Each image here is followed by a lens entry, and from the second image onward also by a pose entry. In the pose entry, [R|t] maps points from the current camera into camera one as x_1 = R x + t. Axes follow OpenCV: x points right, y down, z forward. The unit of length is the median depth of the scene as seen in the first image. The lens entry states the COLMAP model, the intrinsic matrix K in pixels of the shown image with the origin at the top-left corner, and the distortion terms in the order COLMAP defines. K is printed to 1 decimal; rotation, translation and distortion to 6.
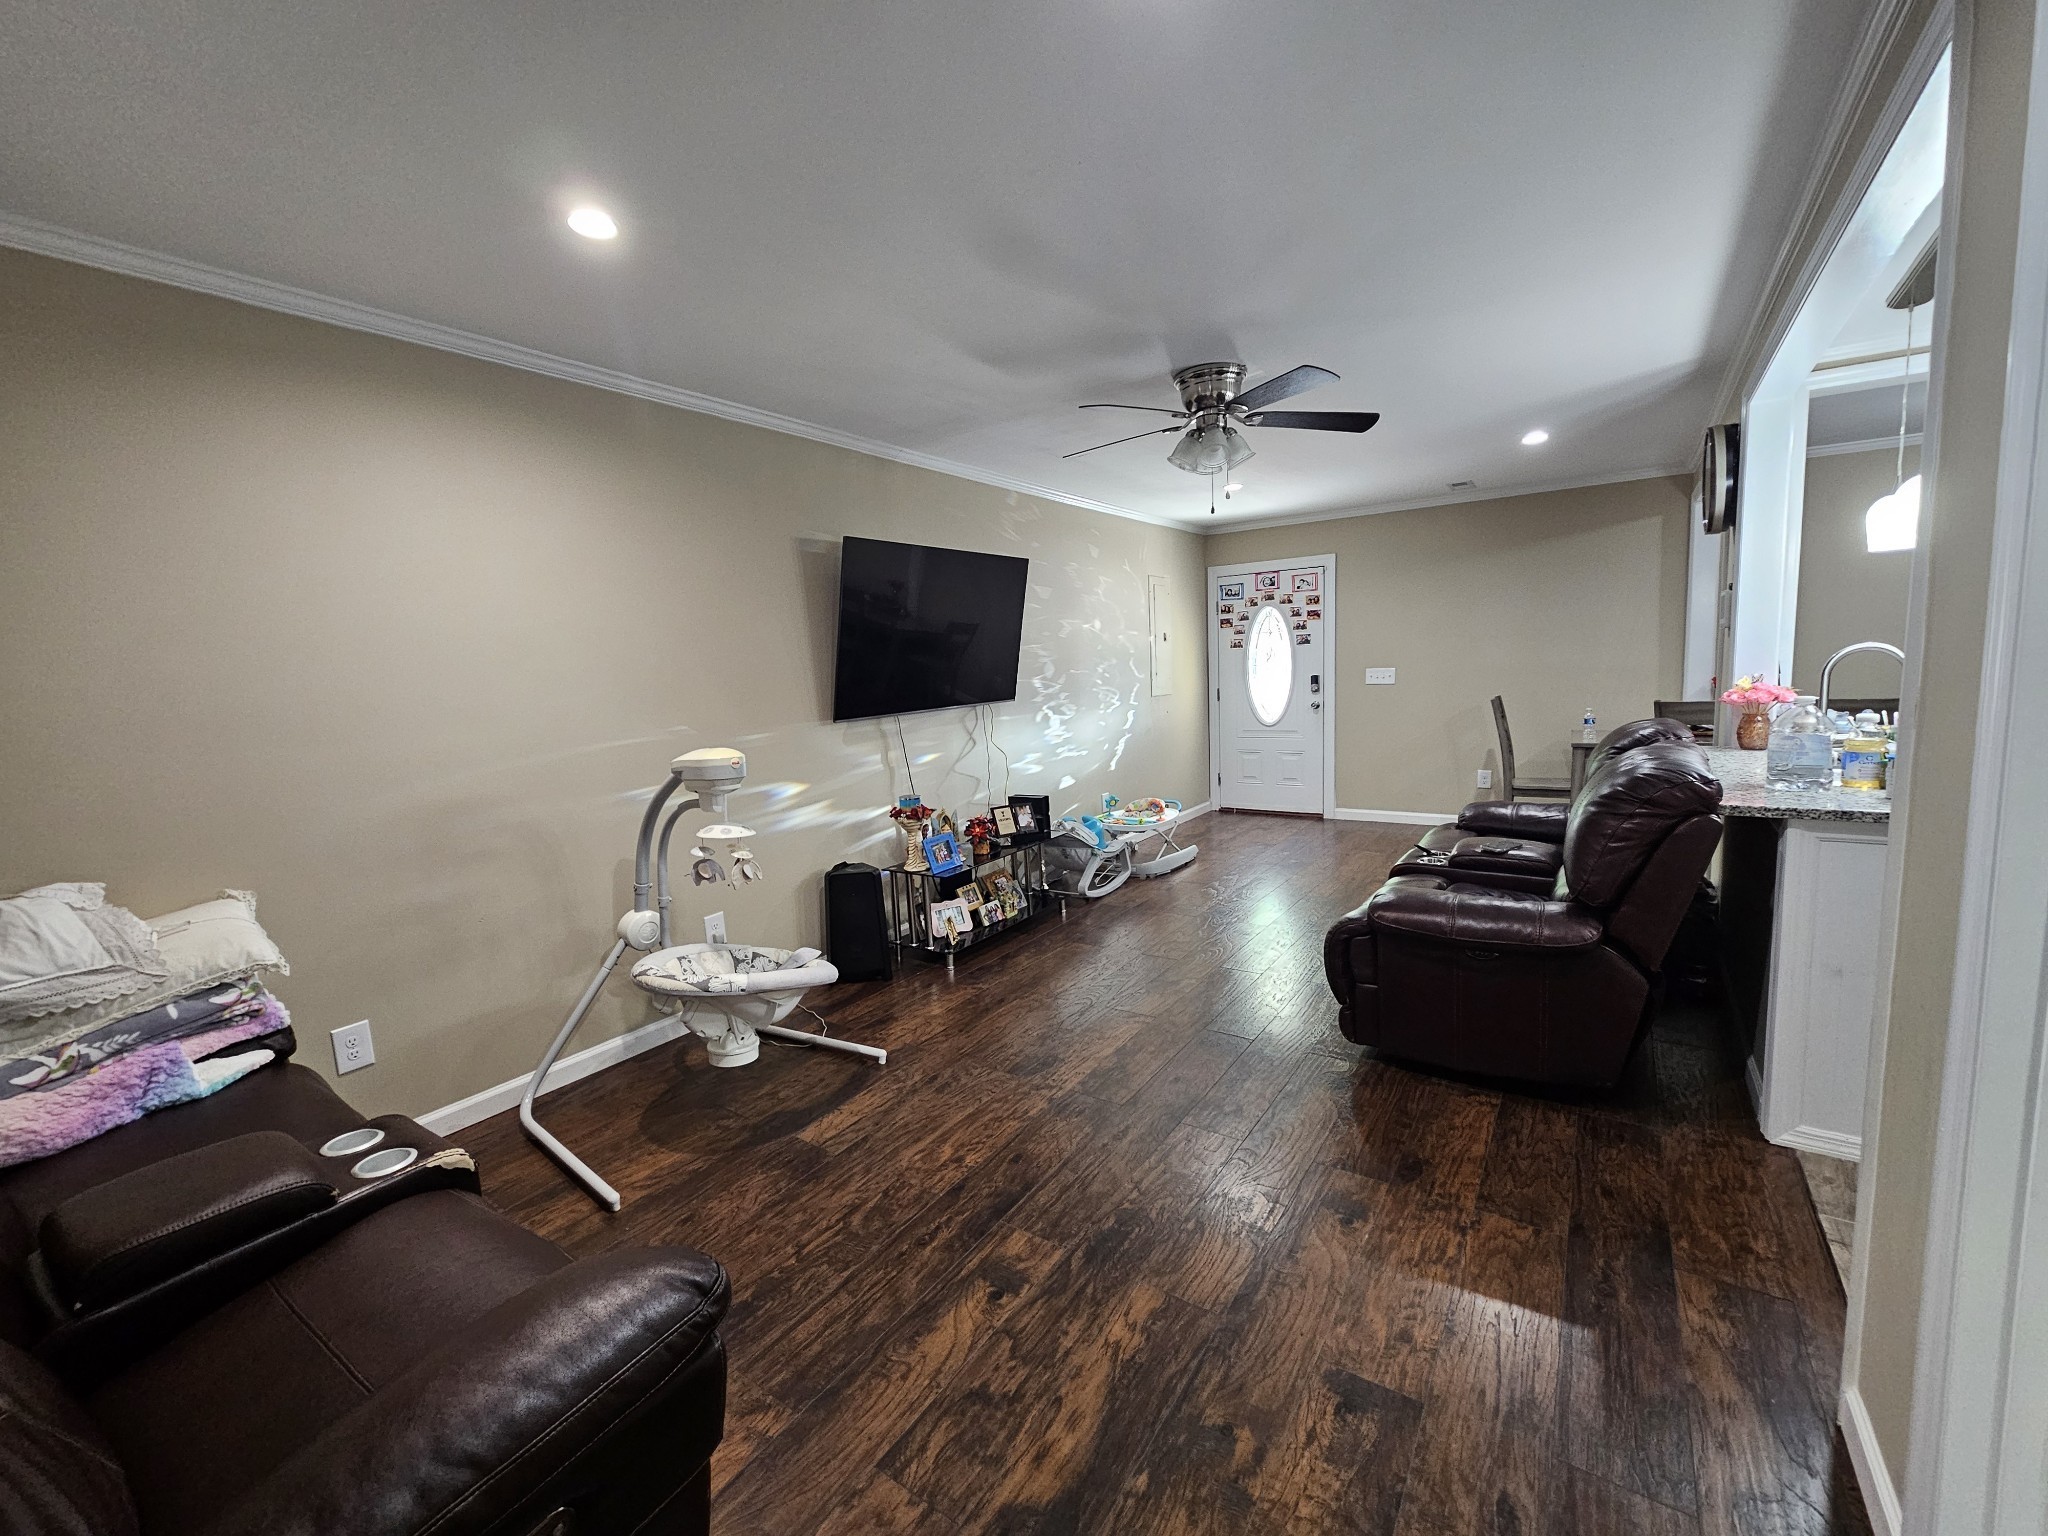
lens RADIAL K [[848.4, 0, 1024.0], [0, 848.4, 768.0], [0, 0, 1]] dist [-0.000027, -0.000009]
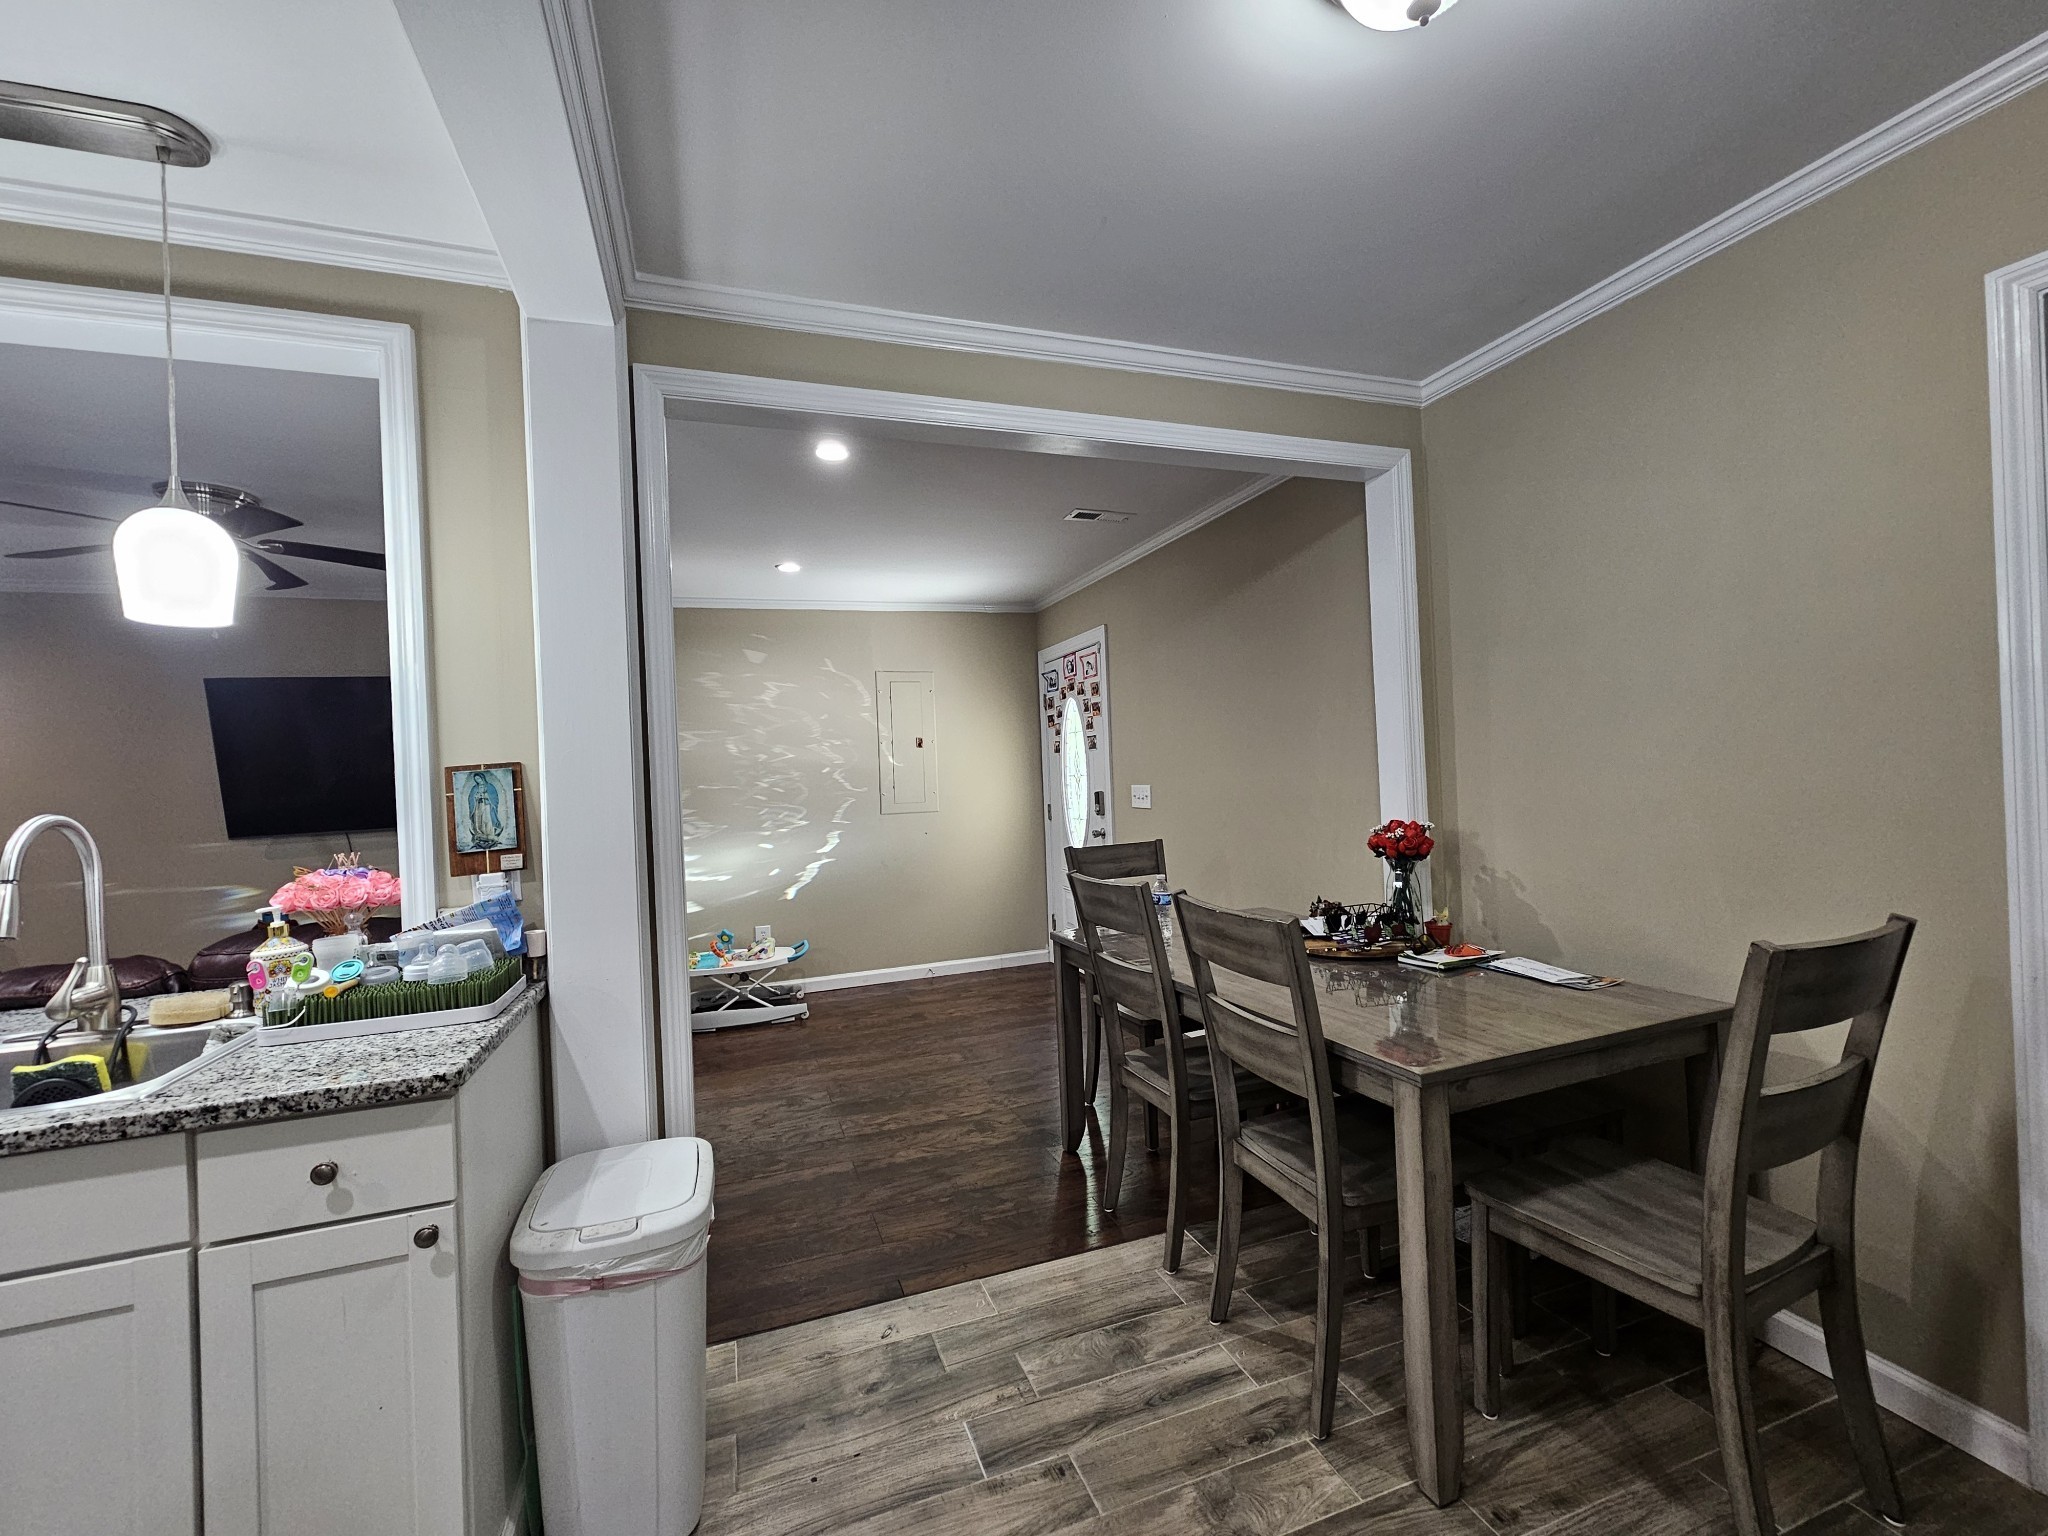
lens RADIAL K [[848.4, 0, 1024.0], [0, 848.4, 768.0], [0, 0, 1]] dist [-0.000027, -0.000009]
pose [[0.810039, 0.005758, -0.586347, 0.714680], [-0.058014, 0.995833, -0.070367, -0.074288], [0.583499, 0.091016, 0.806998, 0.375749]]
